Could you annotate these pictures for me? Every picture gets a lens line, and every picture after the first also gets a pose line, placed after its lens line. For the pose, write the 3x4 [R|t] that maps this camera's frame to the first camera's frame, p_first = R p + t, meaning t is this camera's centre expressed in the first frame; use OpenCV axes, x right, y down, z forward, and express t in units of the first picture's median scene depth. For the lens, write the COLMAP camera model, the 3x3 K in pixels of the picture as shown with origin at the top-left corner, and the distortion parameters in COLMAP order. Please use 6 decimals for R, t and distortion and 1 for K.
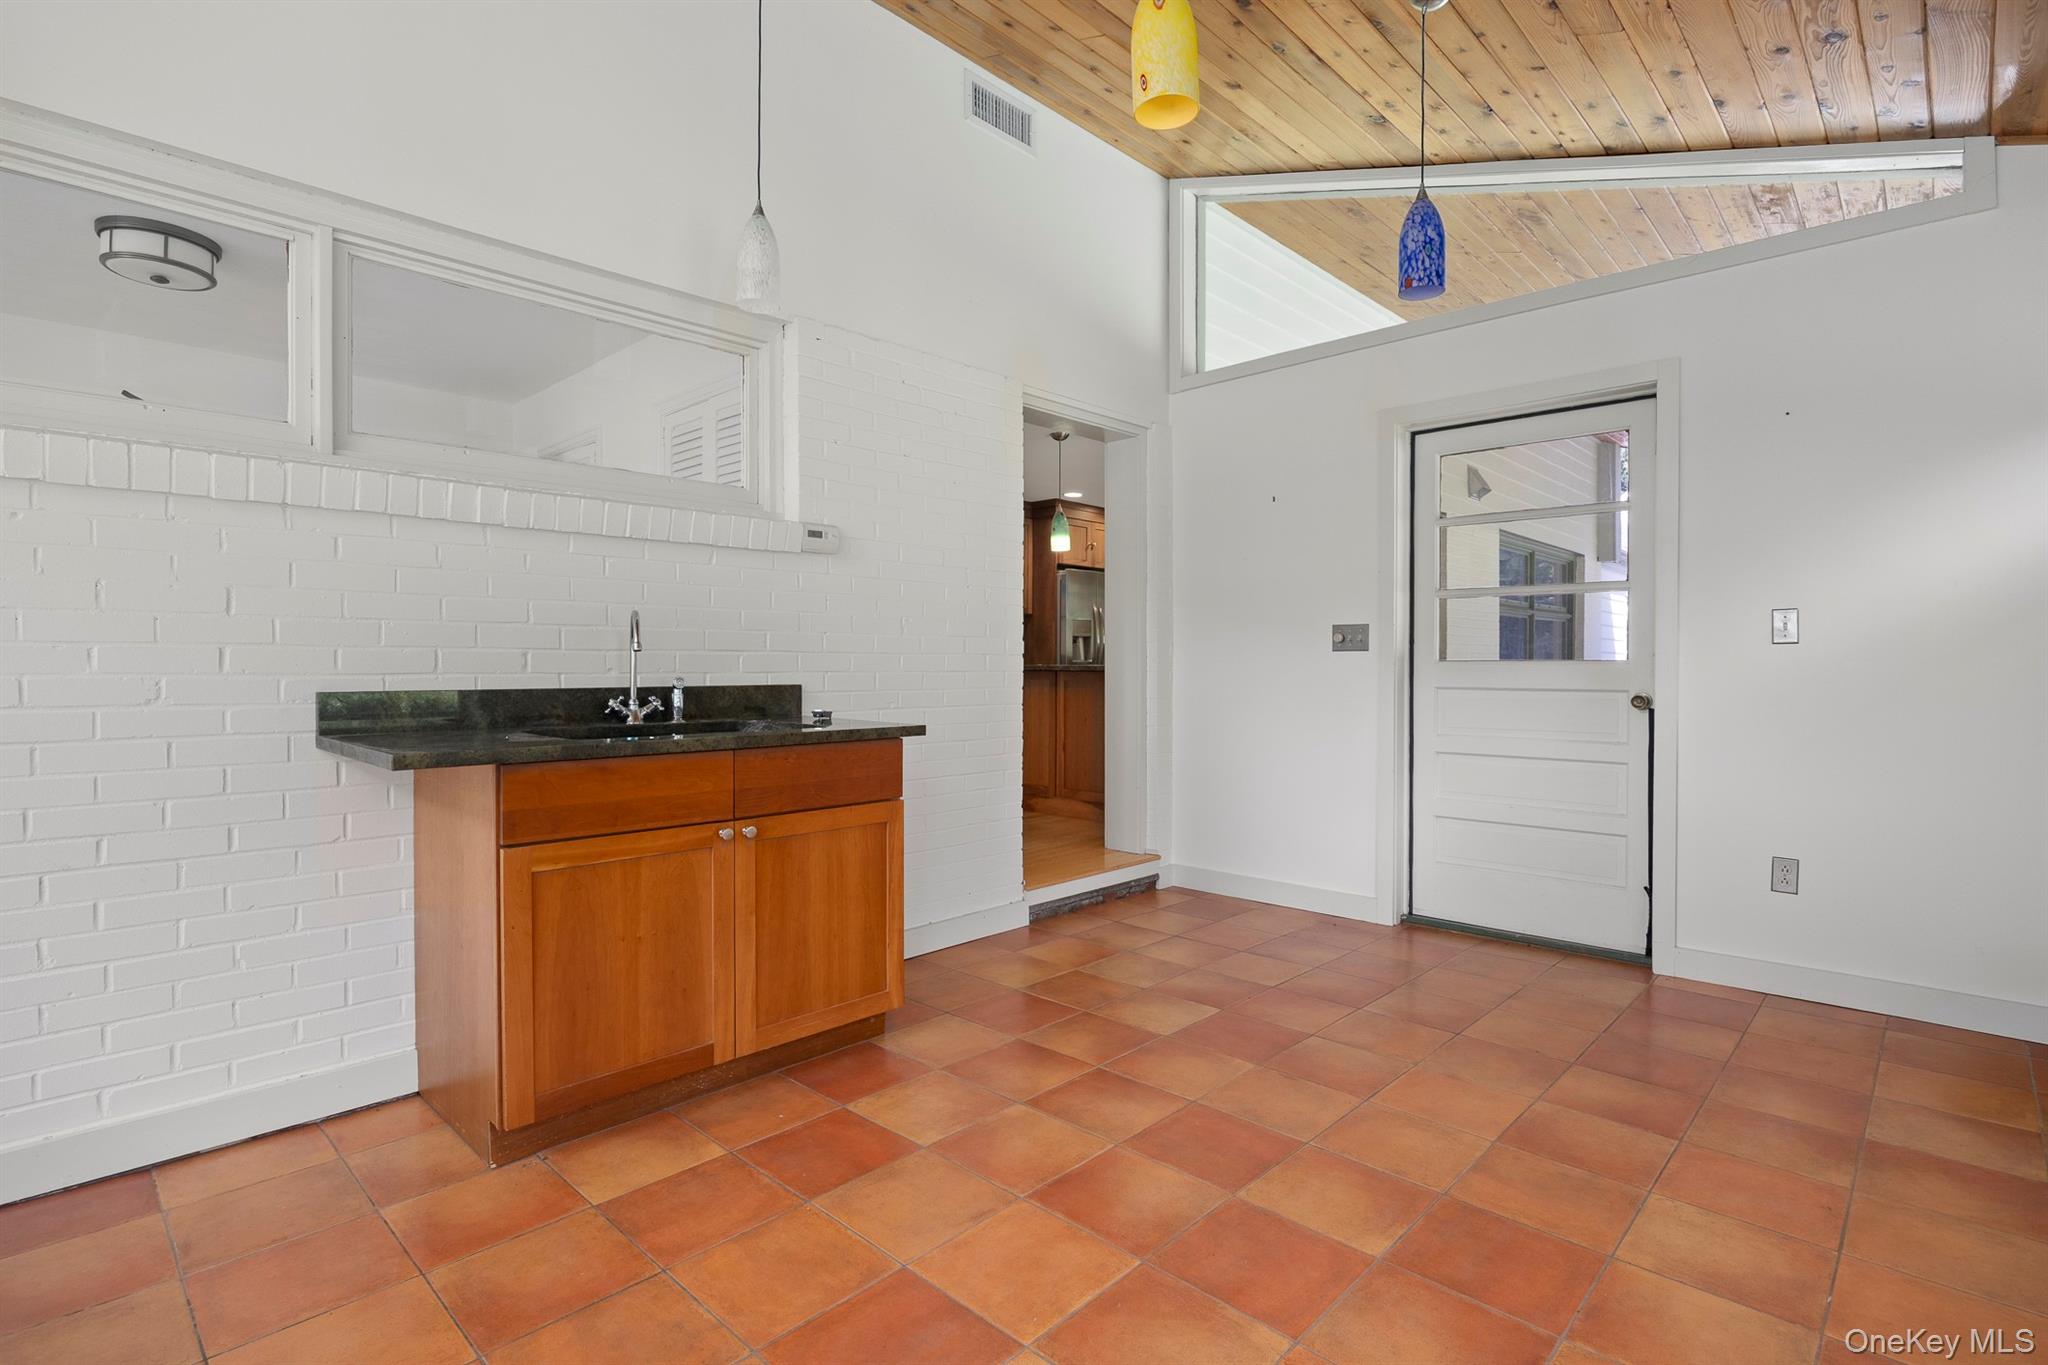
lens RADIAL K [[1005.3, 0, 1028.2], [0, 1005.3, 673.3], [0, 0, 1]] dist [-0.005136, -0.000618]
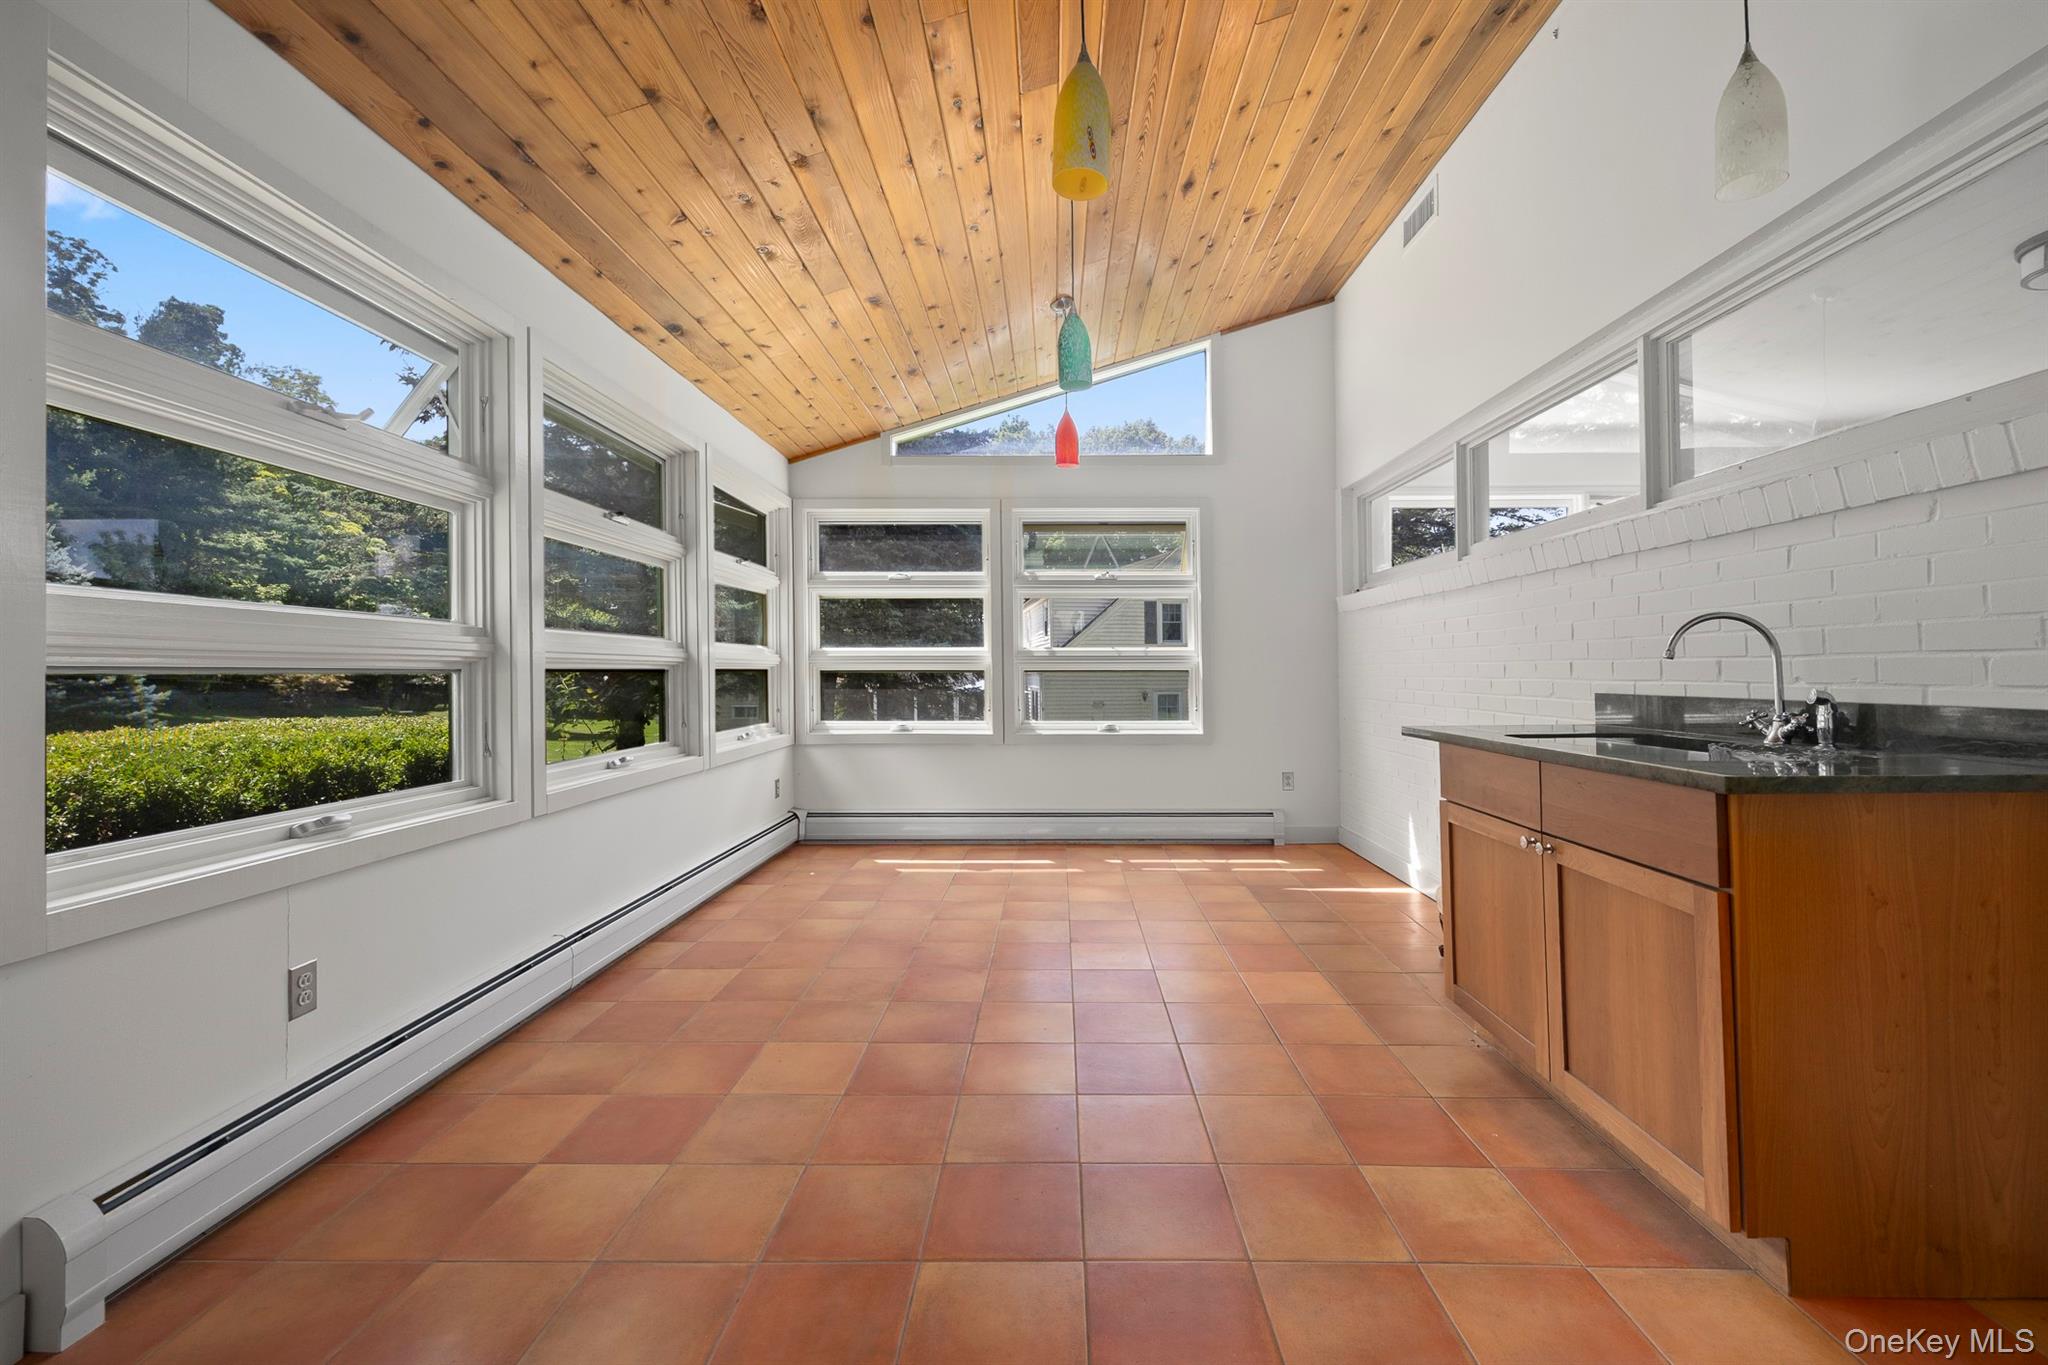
lens RADIAL K [[794.1, 0, 1026.8], [0, 794.1, 667.1], [0, 0, 1]] dist [0.000424, 0.000055]
pose [[-0.730538, 0.010147, -0.682797, 0.606390], [0.003986, 0.999936, 0.010596, -0.025403], [0.682861, 0.005019, -0.730531, 1.234516]]
